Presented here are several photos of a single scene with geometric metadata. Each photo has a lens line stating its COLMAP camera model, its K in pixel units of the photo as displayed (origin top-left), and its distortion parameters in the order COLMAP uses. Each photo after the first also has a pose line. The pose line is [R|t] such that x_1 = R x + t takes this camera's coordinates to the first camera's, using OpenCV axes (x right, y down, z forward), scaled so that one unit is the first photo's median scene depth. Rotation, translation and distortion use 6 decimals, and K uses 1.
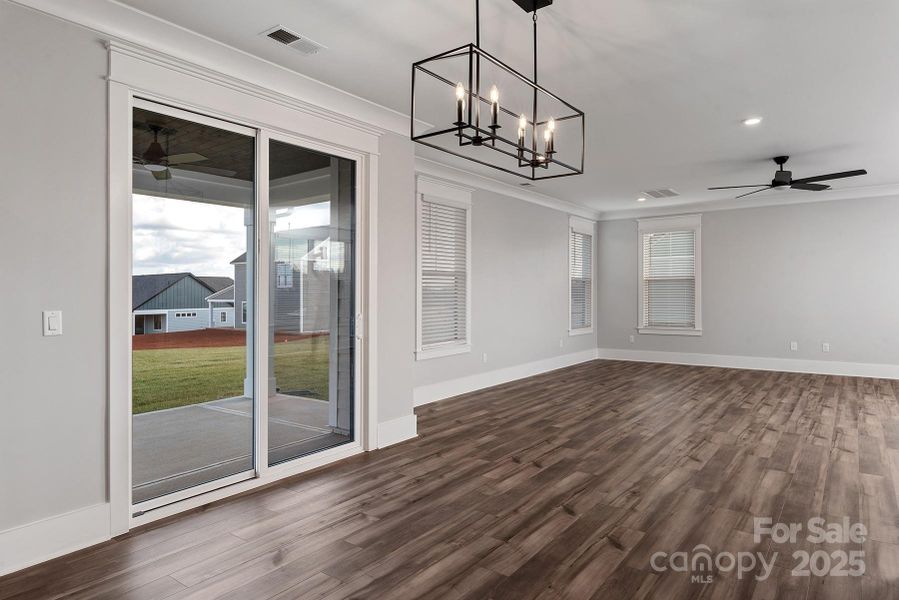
lens RADIAL K [[527.5, 0, 467.4], [0, 527.5, 305.5], [0, 0, 1]] dist [0.002441, 0.000347]
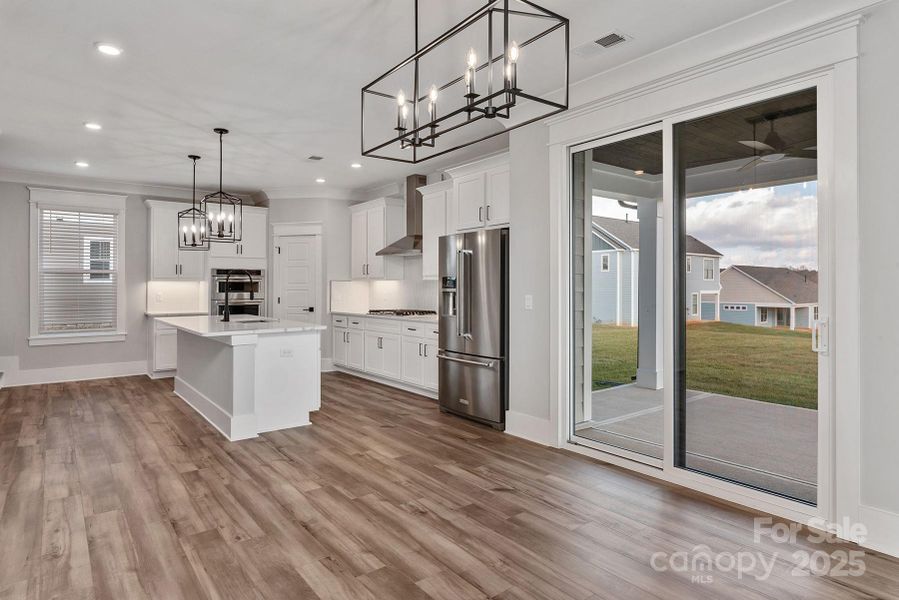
lens RADIAL K [[511.5, 0, 453.5], [0, 511.5, 290.7], [0, 0, 1]] dist [0.001024, -0.006945]
pose [[-0.282568, 0.011556, -0.959178, 0.881053], [-0.014051, 0.999770, 0.016184, -0.032012], [0.959144, 0.018051, -0.282340, 1.231431]]
